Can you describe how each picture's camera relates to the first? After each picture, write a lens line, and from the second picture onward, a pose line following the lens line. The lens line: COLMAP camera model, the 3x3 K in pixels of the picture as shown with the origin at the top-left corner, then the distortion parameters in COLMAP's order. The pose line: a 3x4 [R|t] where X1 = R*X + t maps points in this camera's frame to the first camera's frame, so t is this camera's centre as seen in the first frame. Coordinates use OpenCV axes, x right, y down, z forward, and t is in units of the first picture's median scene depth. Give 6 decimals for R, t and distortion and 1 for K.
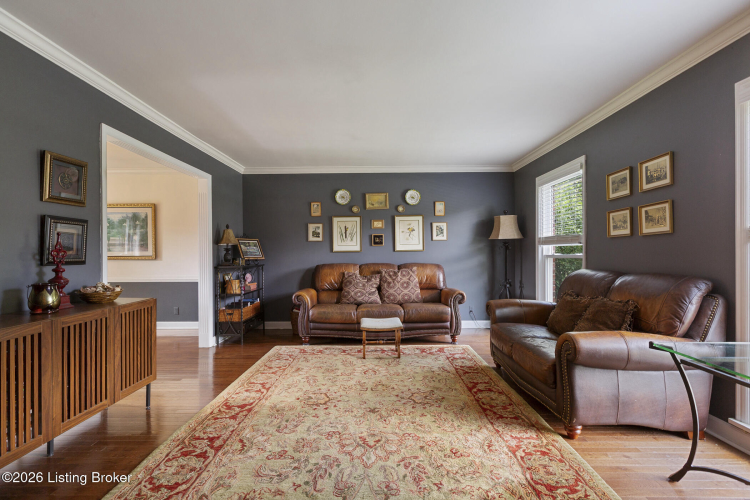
lens RADIAL K [[328.5, 0, 373.4], [0, 328.5, 254.6], [0, 0, 1]] dist [0.001218, -0.000060]
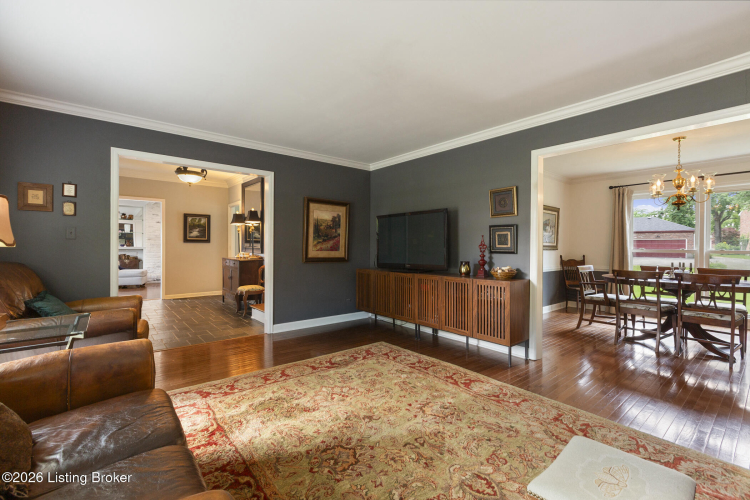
lens RADIAL K [[328.5, 0, 372.5], [0, 328.5, 244.5], [0, 0, 1]] dist [0.001218, -0.000060]
pose [[-0.761435, -0.003372, -0.648233, 0.678899], [-0.002867, 0.999994, -0.001834, -0.009336], [0.648235, 0.000462, -0.761440, 1.966839]]
